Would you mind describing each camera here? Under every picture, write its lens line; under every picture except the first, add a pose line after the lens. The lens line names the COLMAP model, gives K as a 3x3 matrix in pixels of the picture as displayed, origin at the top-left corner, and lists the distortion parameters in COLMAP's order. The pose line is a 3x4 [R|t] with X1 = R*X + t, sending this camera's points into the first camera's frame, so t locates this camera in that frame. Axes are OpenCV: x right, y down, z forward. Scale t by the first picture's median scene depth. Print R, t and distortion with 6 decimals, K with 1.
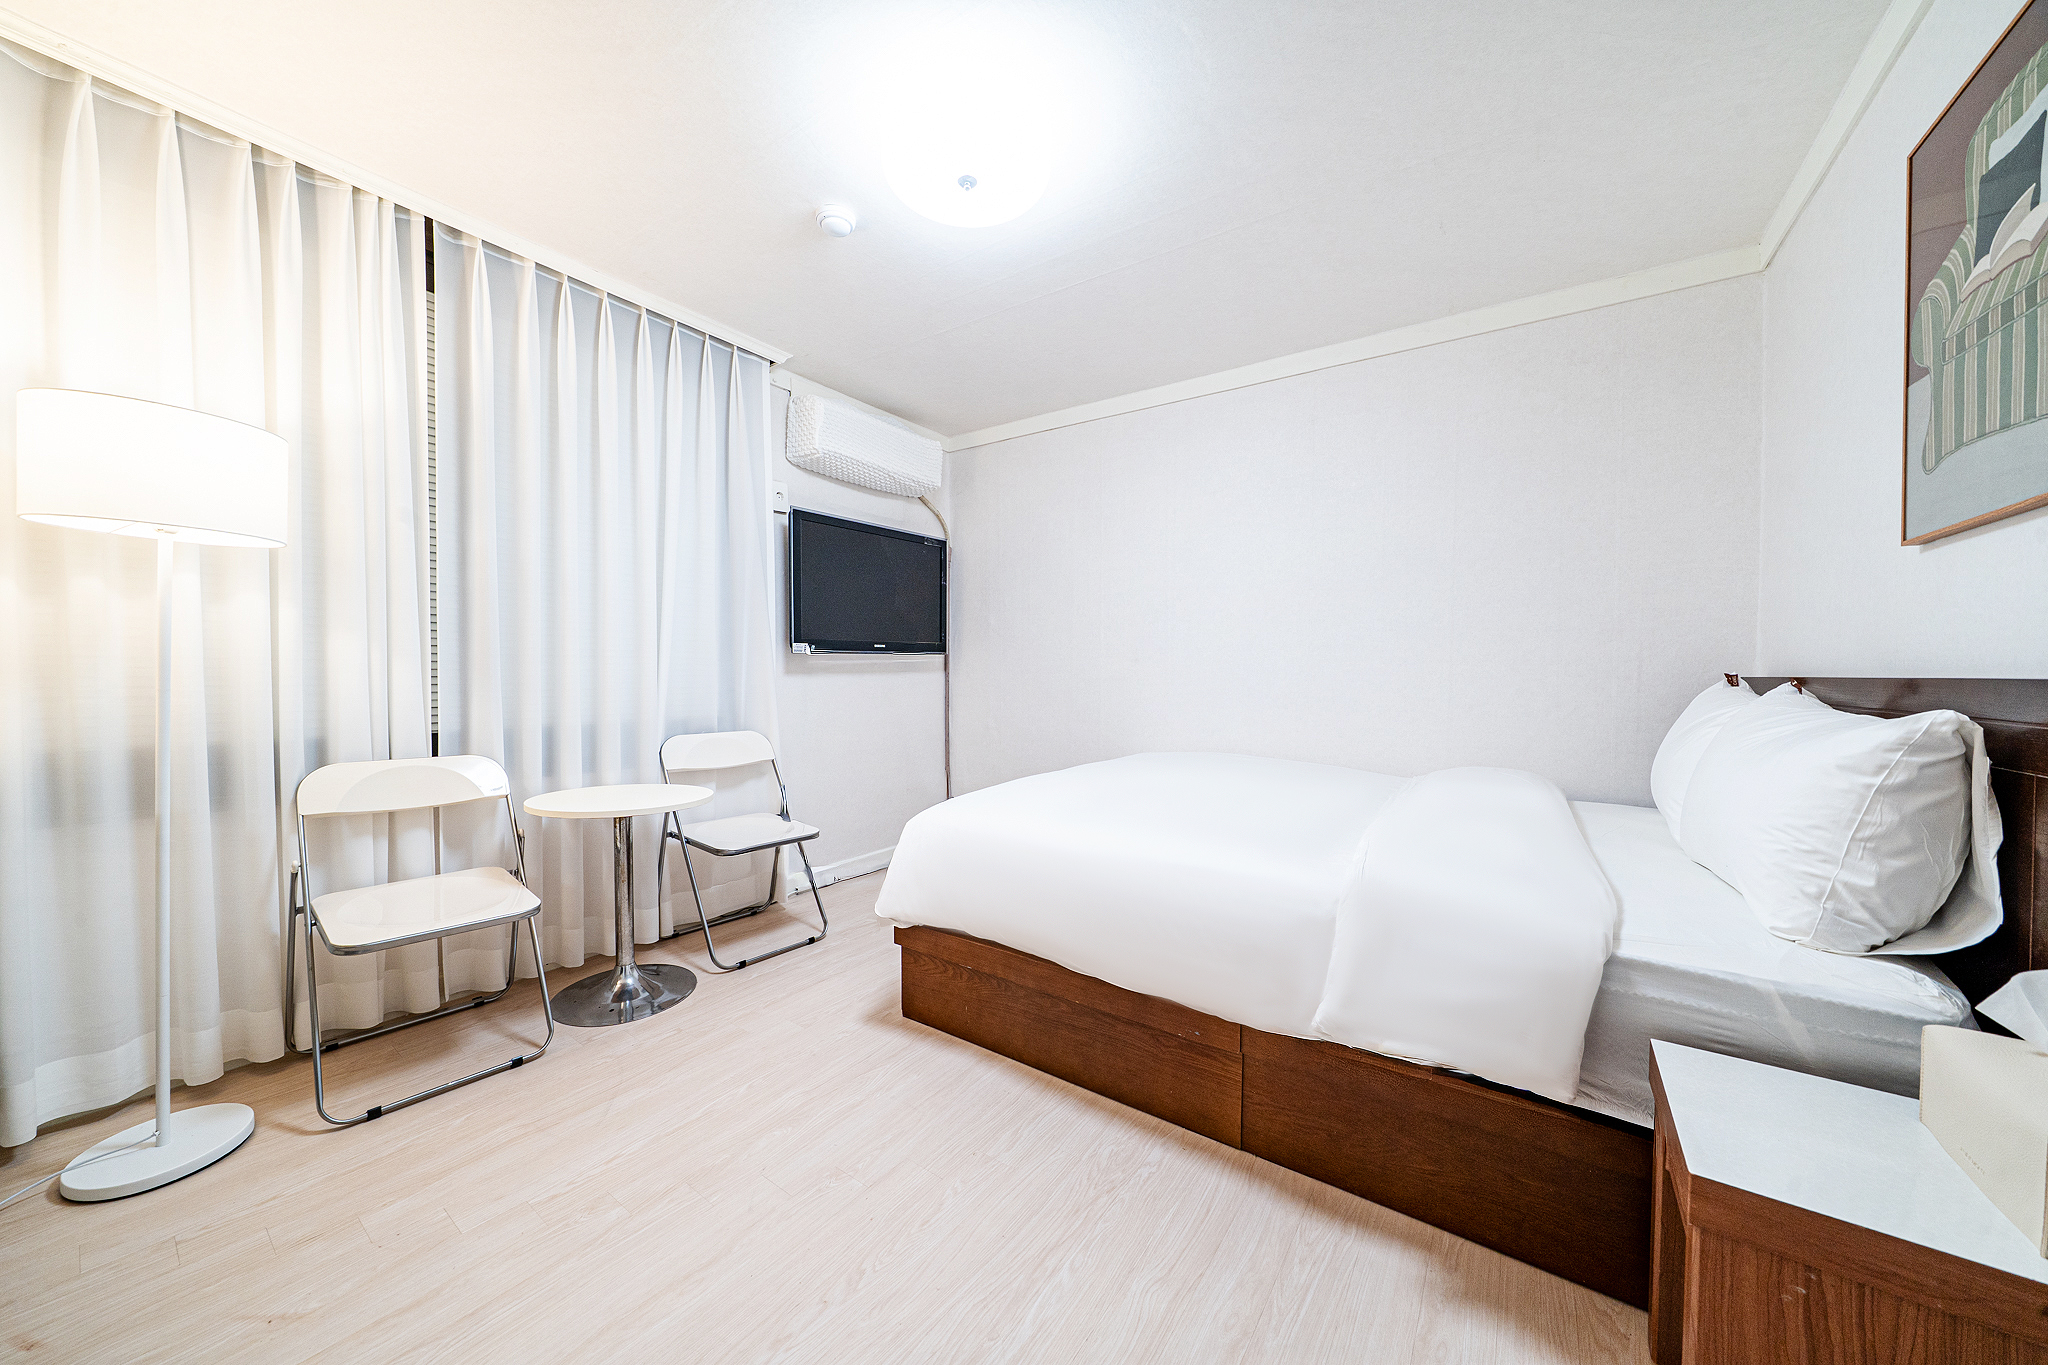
lens RADIAL K [[707.6, 0, 1021.3], [0, 707.6, 681.3], [0, 0, 1]] dist [-0.006494, -0.000143]
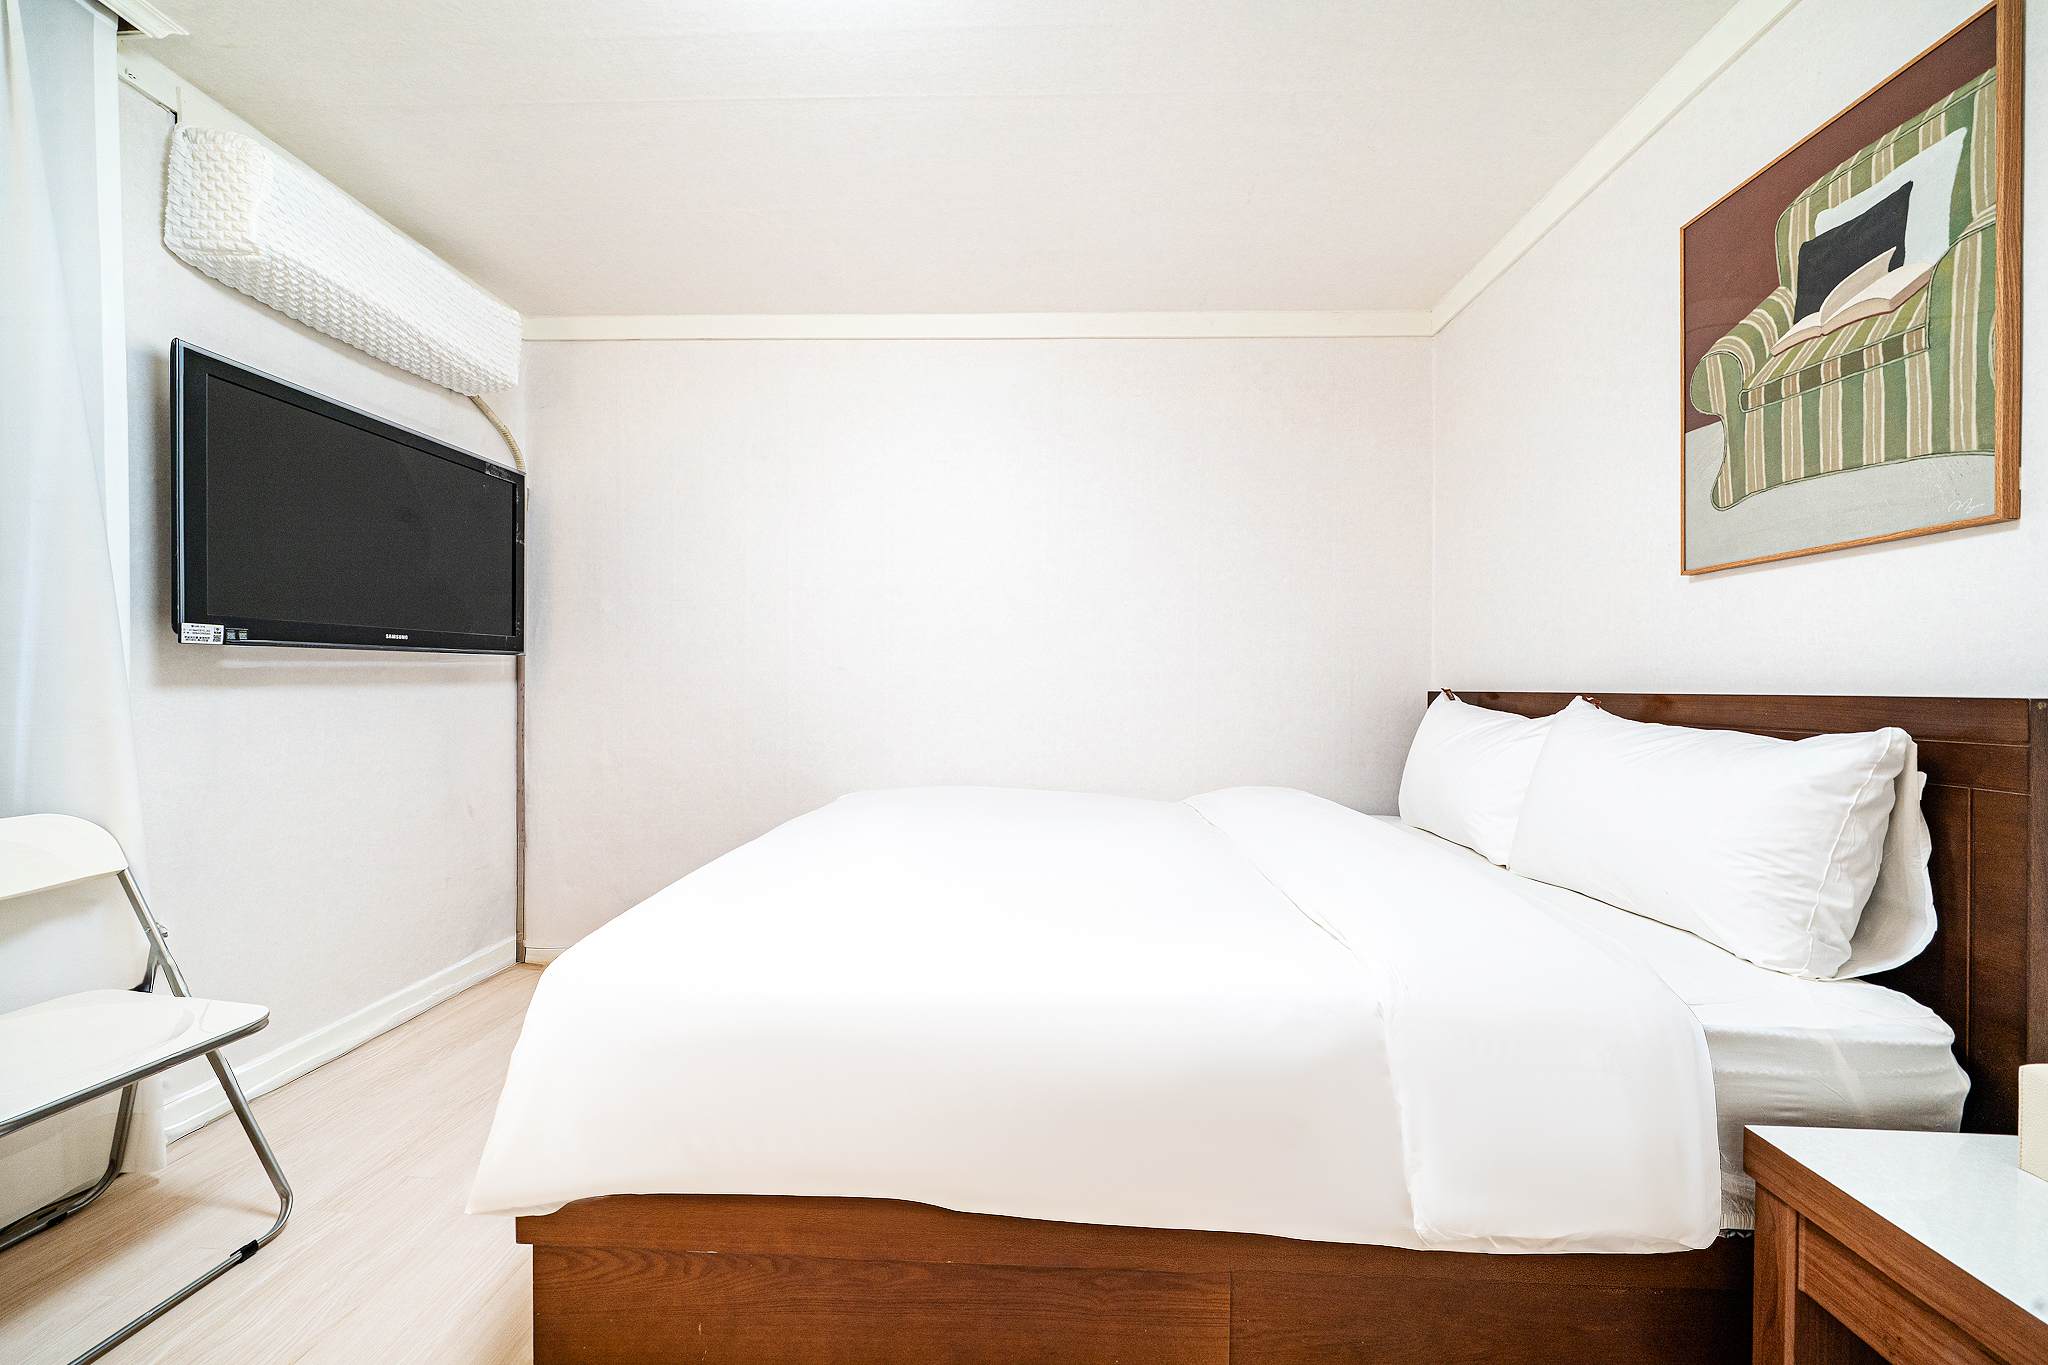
lens RADIAL K [[739.2, 0, 1029.1], [0, 739.2, 686.5], [0, 0, 1]] dist [-0.005799, 0.000143]
pose [[0.838894, 0.001803, 0.544292, -0.166118], [0.002836, 0.999966, -0.007684, -0.007324], [-0.544288, 0.007990, 0.838860, 0.397007]]
